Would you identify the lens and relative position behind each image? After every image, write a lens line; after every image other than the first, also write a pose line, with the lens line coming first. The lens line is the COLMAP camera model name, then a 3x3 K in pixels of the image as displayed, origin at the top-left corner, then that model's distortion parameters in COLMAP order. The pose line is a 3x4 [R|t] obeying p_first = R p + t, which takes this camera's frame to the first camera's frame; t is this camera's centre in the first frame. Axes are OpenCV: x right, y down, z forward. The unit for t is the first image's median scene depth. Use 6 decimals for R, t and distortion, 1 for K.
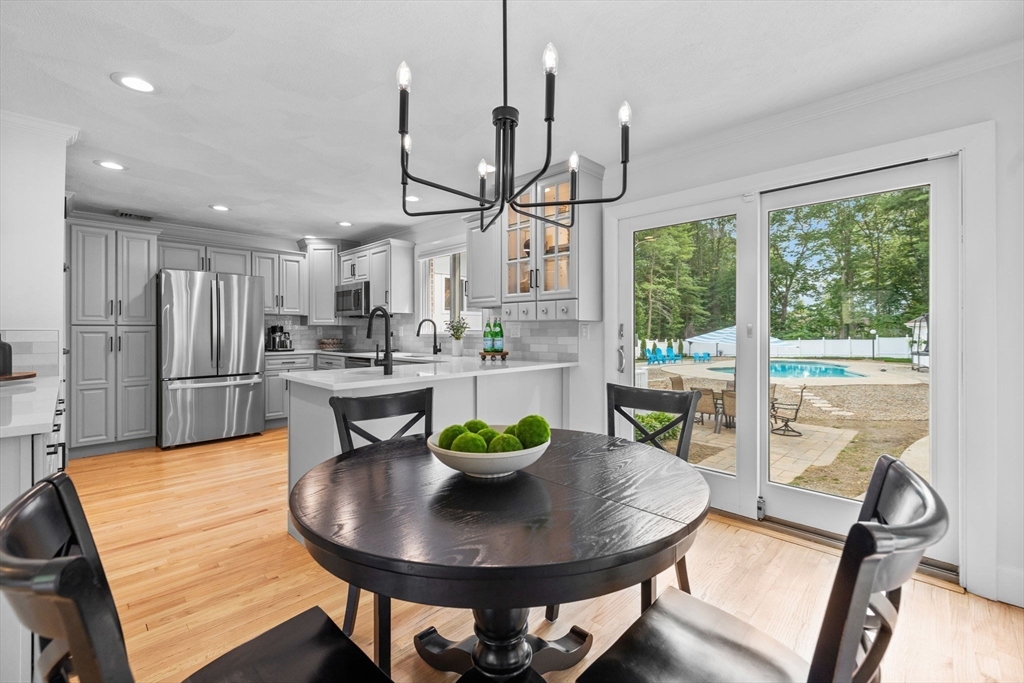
lens RADIAL K [[438.9, 0, 508.4], [0, 438.9, 333.0], [0, 0, 1]] dist [0.000377, 0.000027]
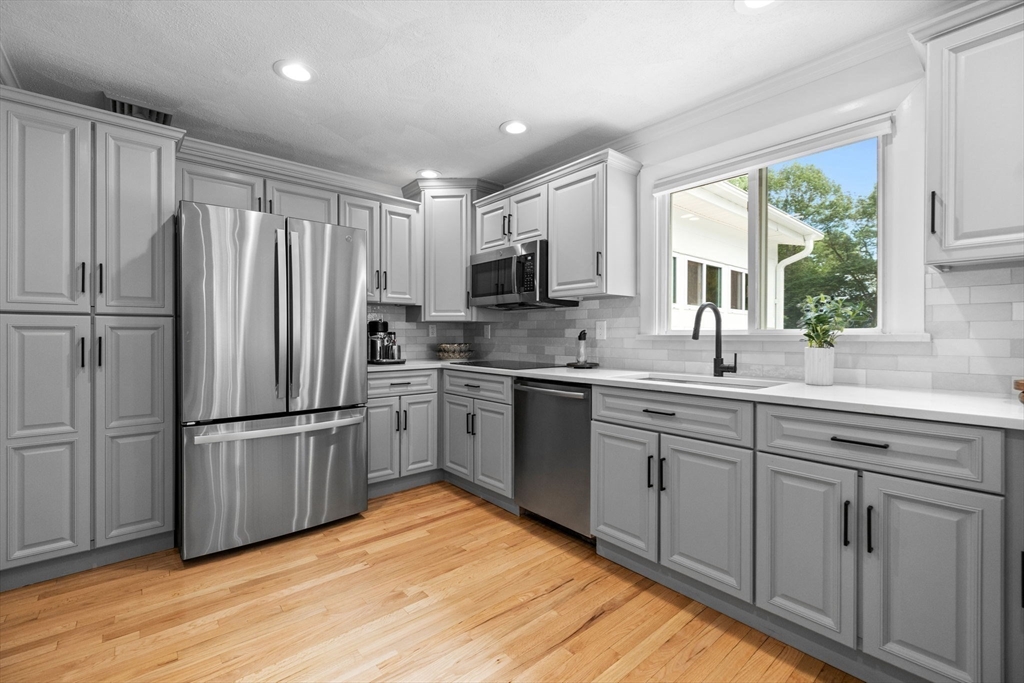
lens RADIAL K [[431.0, 0, 512.0], [0, 431.0, 341.5], [0, 0, 1]] dist [0.001489, 0.000246]
pose [[0.997723, 0.005098, -0.067258, -0.357799], [-0.004531, 0.999953, 0.008577, 0.006205], [0.067298, -0.008253, 0.997699, 0.500807]]
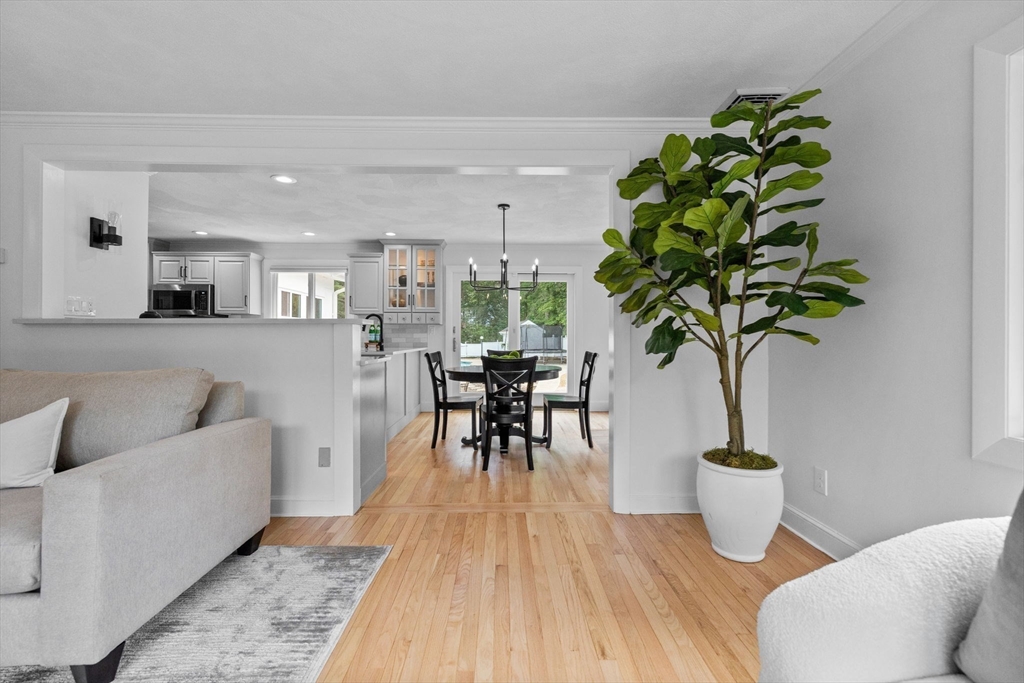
lens RADIAL K [[448.1, 0, 512.0], [0, 448.1, 341.5], [0, 0, 1]] dist [0.001559, 0.000390]
pose [[0.684957, -0.001300, 0.728582, -0.696503], [0.001864, 0.999998, 0.000032, 0.031689], [-0.728581, 0.001336, 0.684958, -0.377777]]
